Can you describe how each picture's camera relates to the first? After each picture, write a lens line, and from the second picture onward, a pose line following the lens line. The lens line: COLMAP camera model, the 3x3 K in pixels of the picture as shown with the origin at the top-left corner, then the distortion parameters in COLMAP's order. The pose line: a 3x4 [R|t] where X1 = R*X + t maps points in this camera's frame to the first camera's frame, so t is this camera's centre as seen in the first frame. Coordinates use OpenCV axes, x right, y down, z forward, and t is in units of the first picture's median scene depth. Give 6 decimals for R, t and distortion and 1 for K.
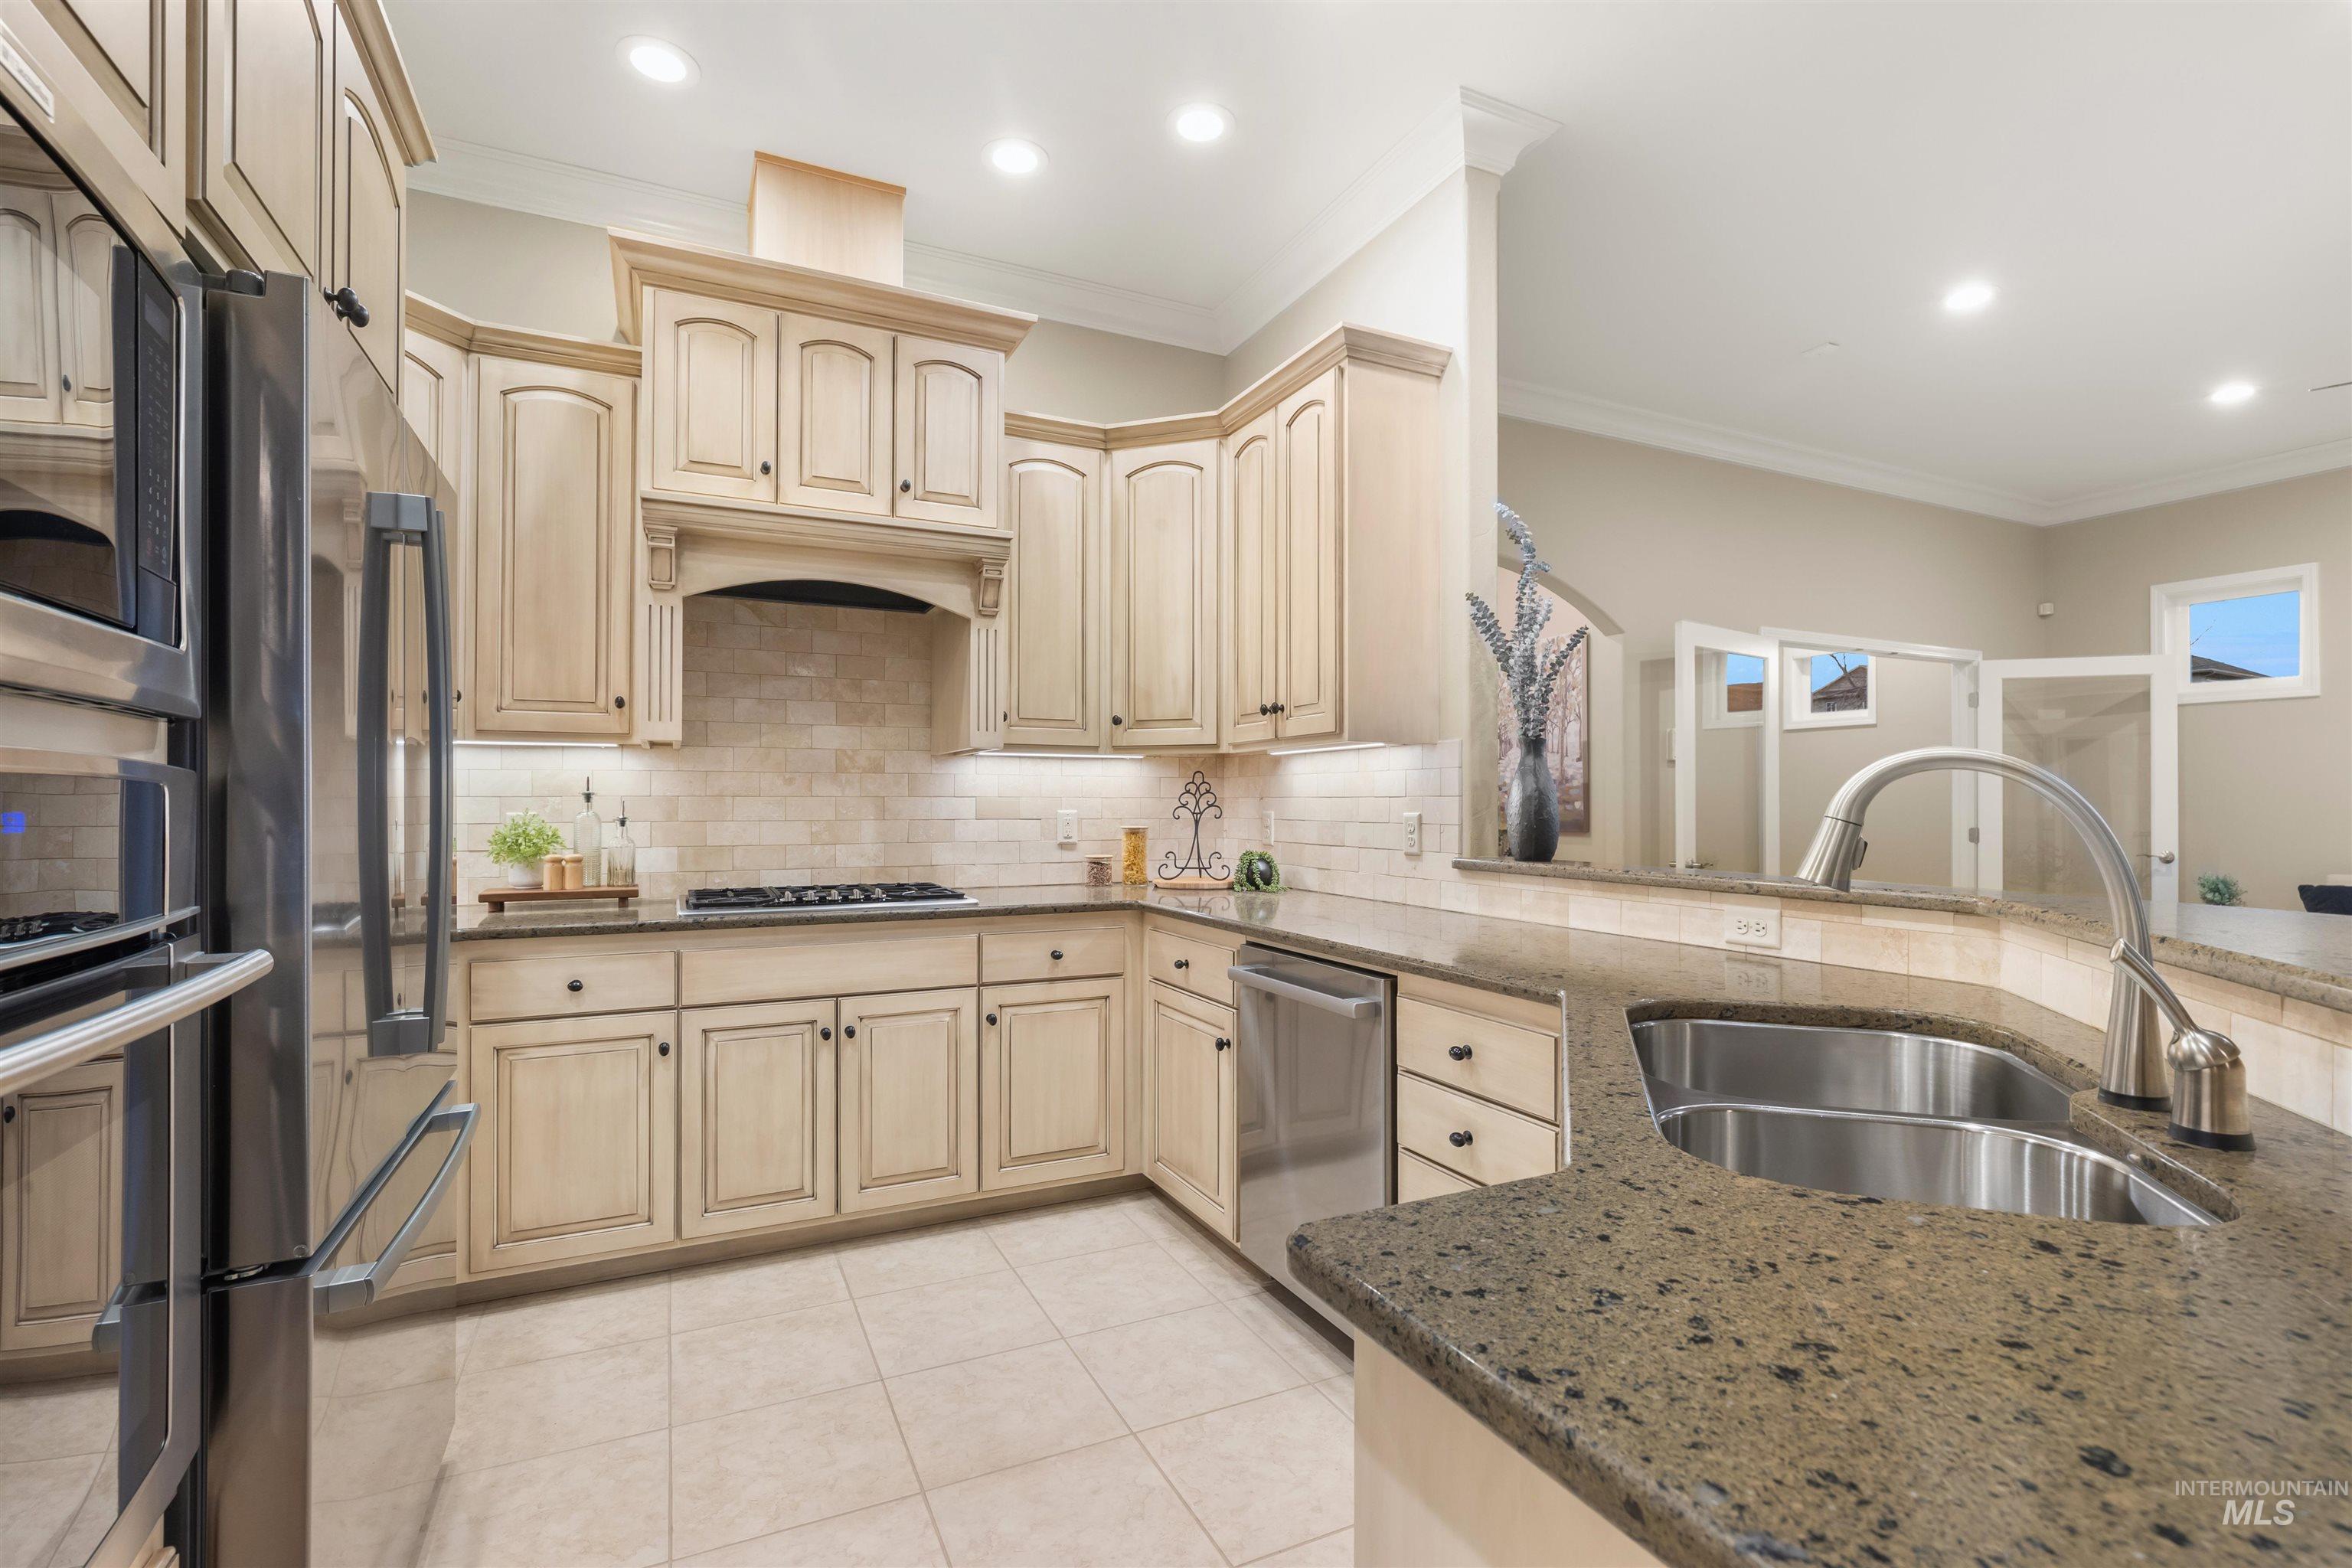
lens RADIAL K [[1069.8, 0, 1181.5], [0, 1069.8, 792.4], [0, 0, 1]] dist [-0.005414, -0.000031]
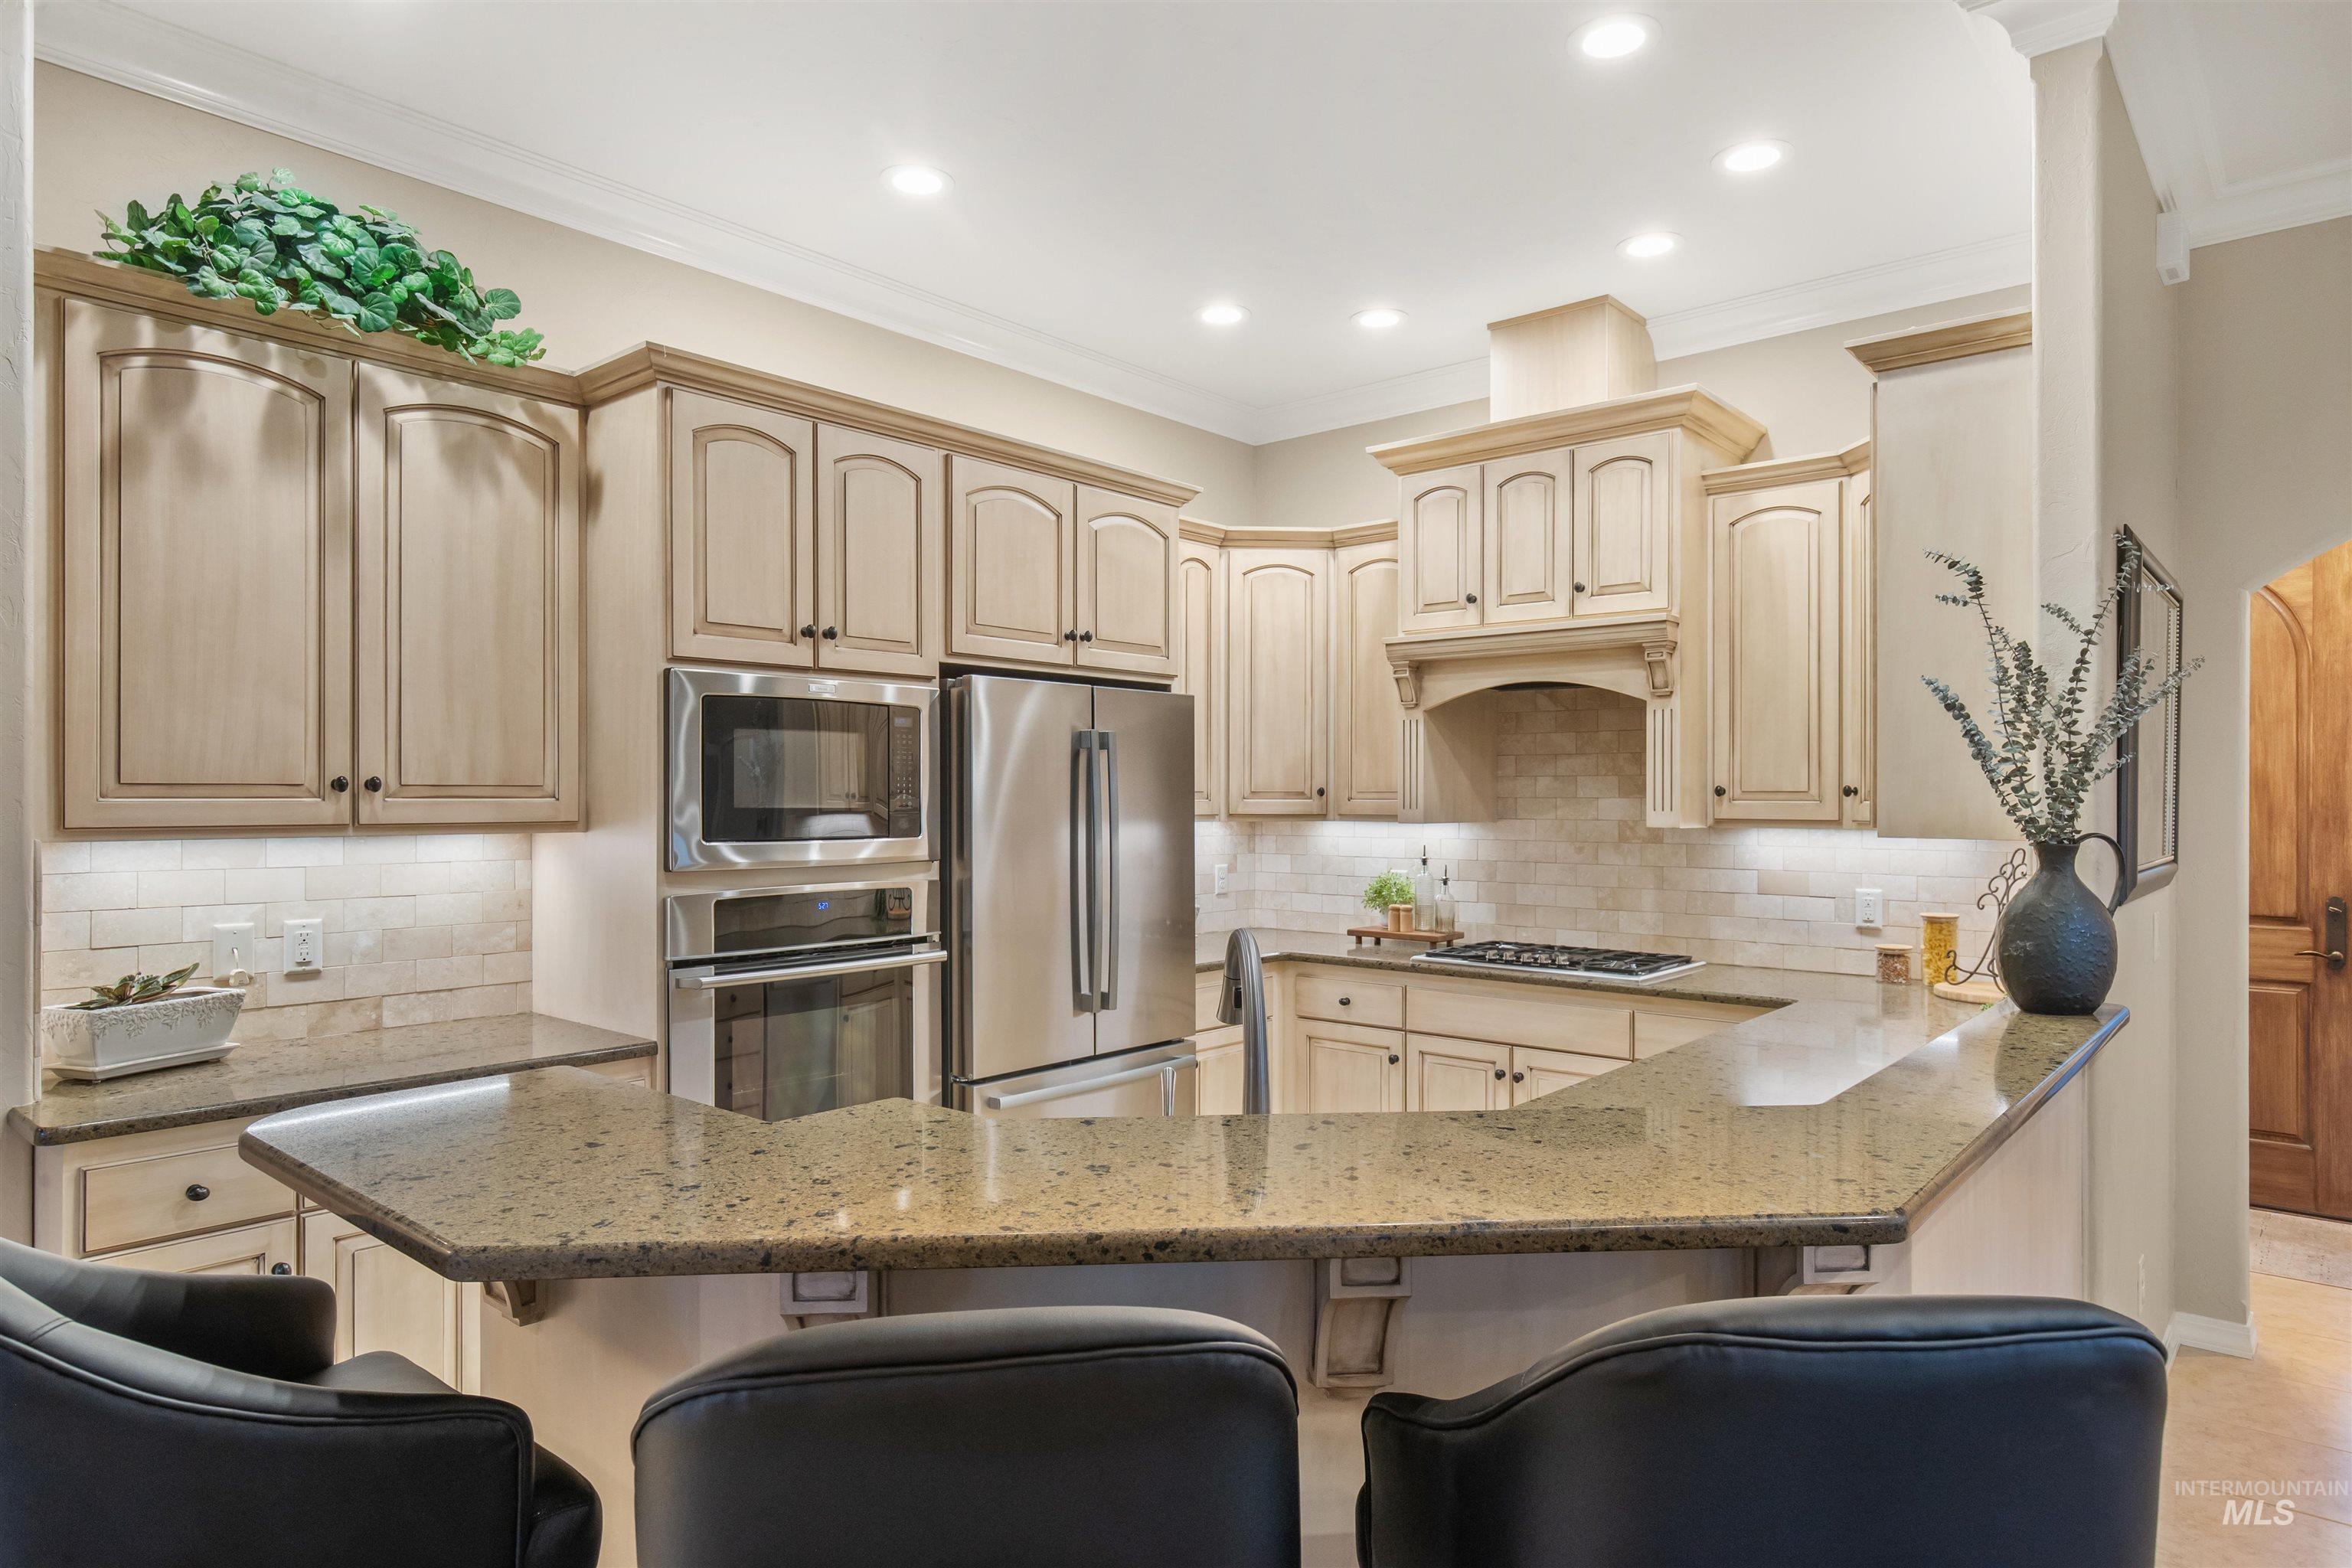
lens RADIAL K [[1383.1, 0, 1167.7], [0, 1383.1, 791.1], [0, 0, 1]] dist [-0.001625, -0.000482]
pose [[0.386876, -0.003450, -0.922125, 0.847082], [0.009380, 0.999956, 0.000194, -0.081702], [0.922084, -0.008725, 0.386892, 0.068662]]
